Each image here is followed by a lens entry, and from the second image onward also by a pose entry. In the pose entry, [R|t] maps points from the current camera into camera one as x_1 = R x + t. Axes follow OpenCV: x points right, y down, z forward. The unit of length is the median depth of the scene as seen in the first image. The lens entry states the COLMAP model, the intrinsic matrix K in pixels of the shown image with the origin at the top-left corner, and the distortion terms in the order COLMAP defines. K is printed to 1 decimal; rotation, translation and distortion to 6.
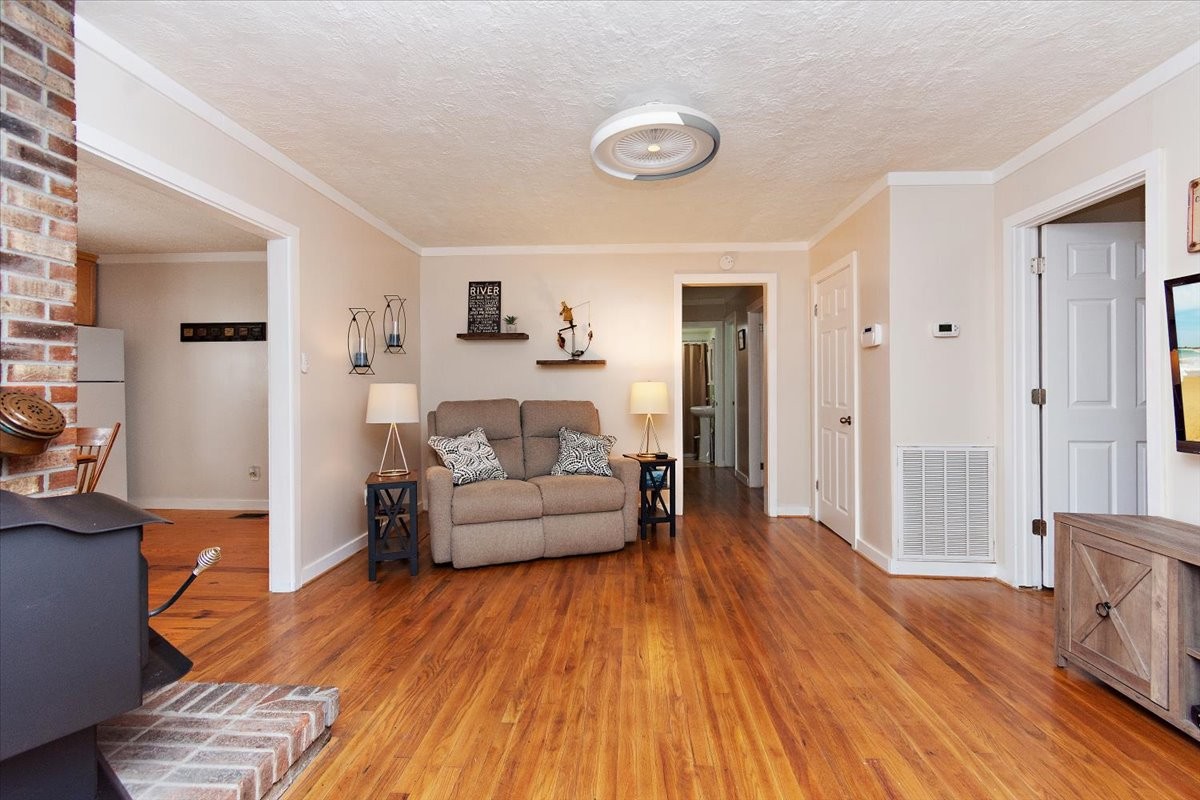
lens RADIAL K [[544.5, 0, 596.4], [0, 544.5, 395.2], [0, 0, 1]] dist [0.005956, -0.016138]
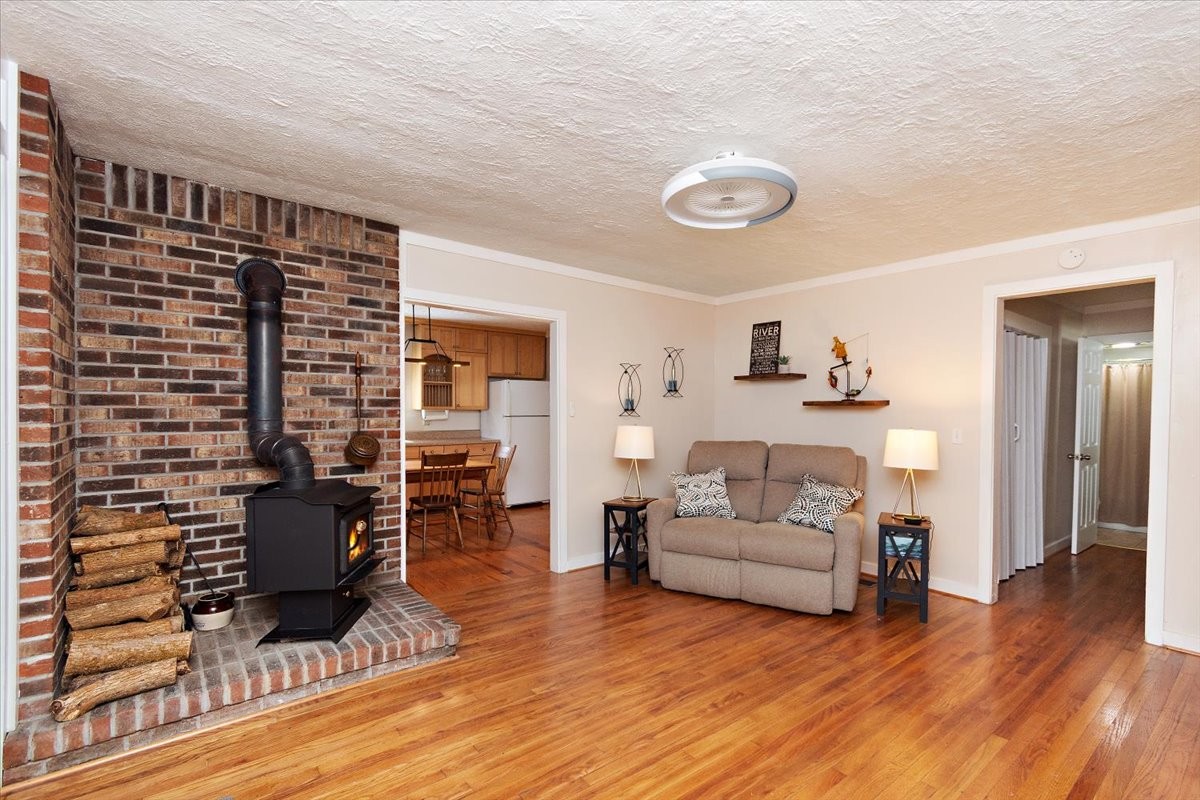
lens RADIAL K [[544.5, 0, 587.5], [0, 544.5, 428.8], [0, 0, 1]] dist [0.005956, -0.016138]
pose [[0.660339, 0.030859, -0.750333, 0.442150], [-0.020177, 0.999524, 0.023350, -0.037843], [0.750696, -0.000279, 0.660648, 0.104675]]
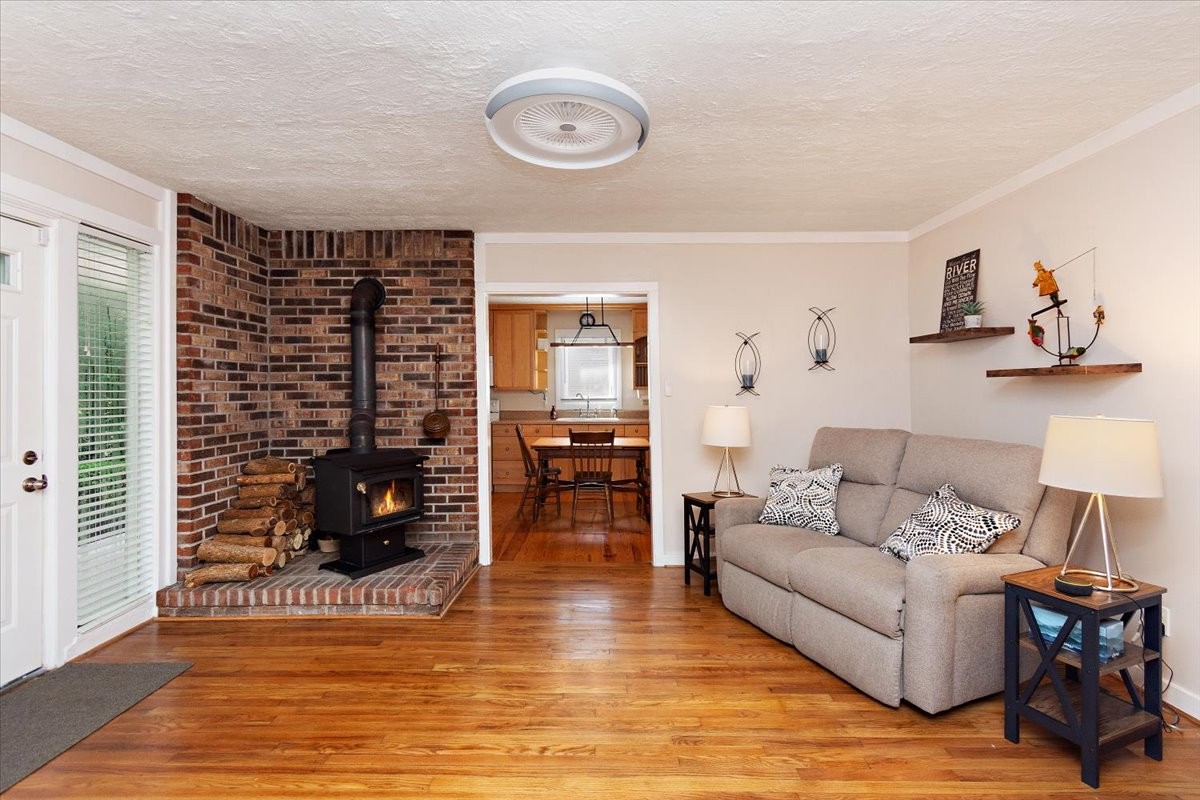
lens RADIAL K [[544.5, 0, 584.8], [0, 544.5, 393.1], [0, 0, 1]] dist [0.005956, -0.016138]
pose [[0.039643, 0.007252, -0.999188, 0.591821], [-0.009256, 0.999933, 0.006890, -0.046959], [0.999171, 0.008975, 0.039708, 0.645652]]
